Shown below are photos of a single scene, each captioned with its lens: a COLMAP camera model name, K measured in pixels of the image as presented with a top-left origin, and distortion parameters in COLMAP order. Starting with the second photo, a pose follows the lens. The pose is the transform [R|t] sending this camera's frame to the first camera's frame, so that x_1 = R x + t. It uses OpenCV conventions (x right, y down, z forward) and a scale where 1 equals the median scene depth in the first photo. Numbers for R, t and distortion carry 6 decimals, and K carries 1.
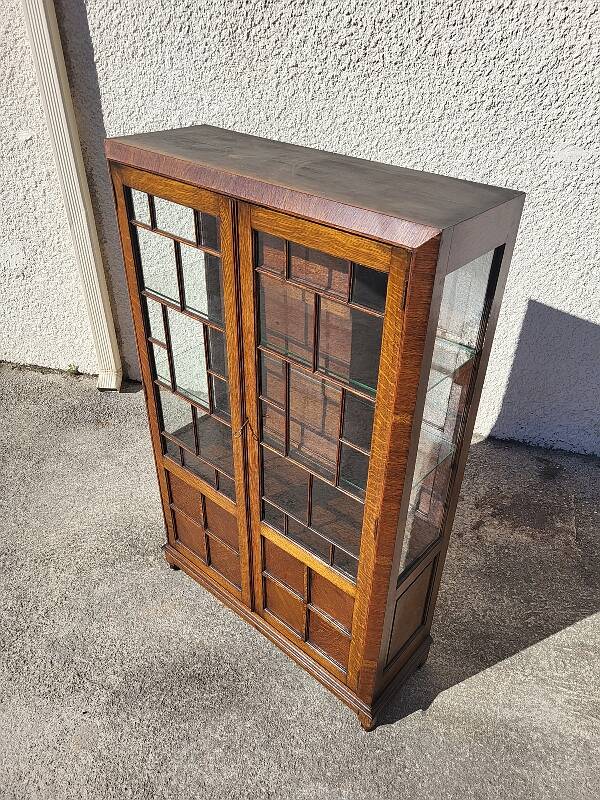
lens RADIAL K [[613.1, 0, 310.1], [0, 613.1, 403.8], [0, 0, 1]] dist [0.058227, -0.035054]
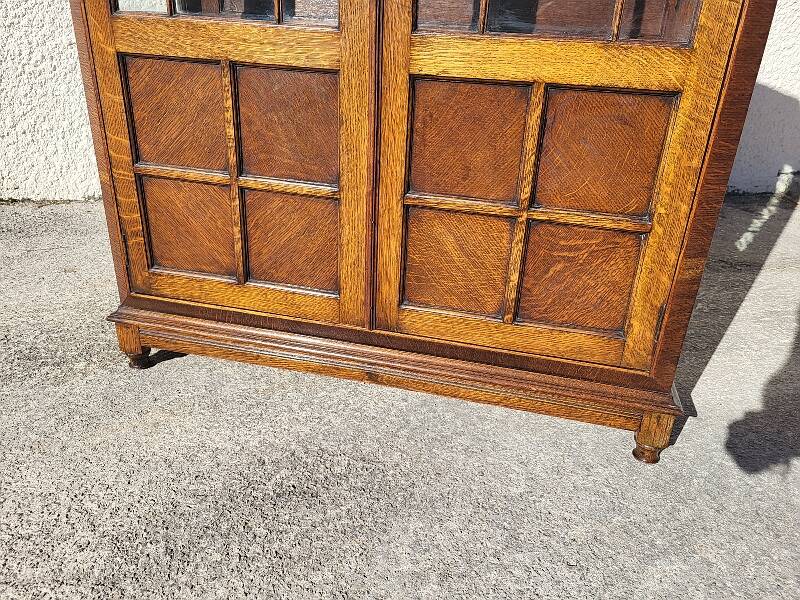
lens RADIAL K [[618.4, 0, 403.9], [0, 618.4, 295.2], [0, 0, 1]] dist [0.040309, -0.018383]
pose [[0.891024, -0.172768, 0.419796, -0.234302], [0.236137, 0.966185, -0.103569, 0.317867], [-0.387707, 0.191412, 0.901690, 0.467257]]
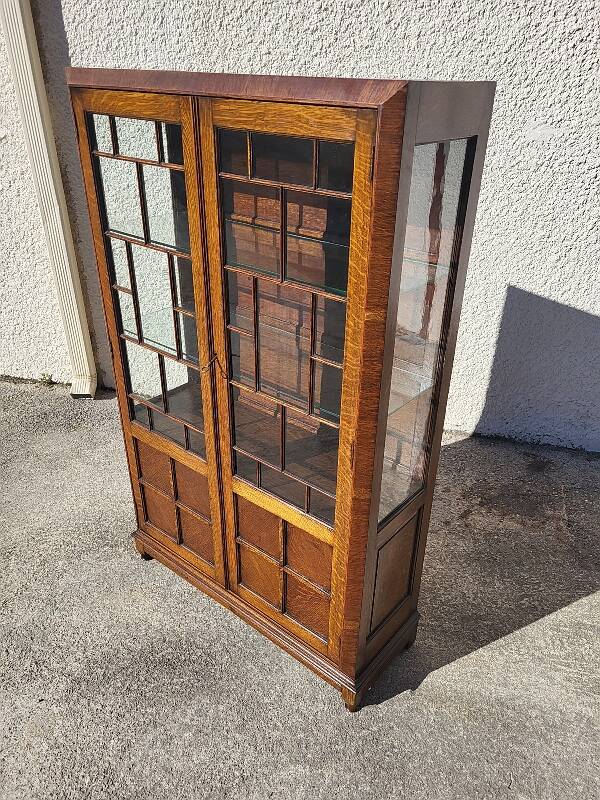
lens RADIAL K [[613.5, 0, 307.8], [0, 613.5, 412.1], [0, 0, 1]] dist [0.061583, -0.039345]
pose [[0.999723, -0.015996, 0.017278, 0.014976], [0.017433, 0.996097, -0.086523, 0.132230], [-0.015826, 0.086800, 0.996100, 0.040648]]
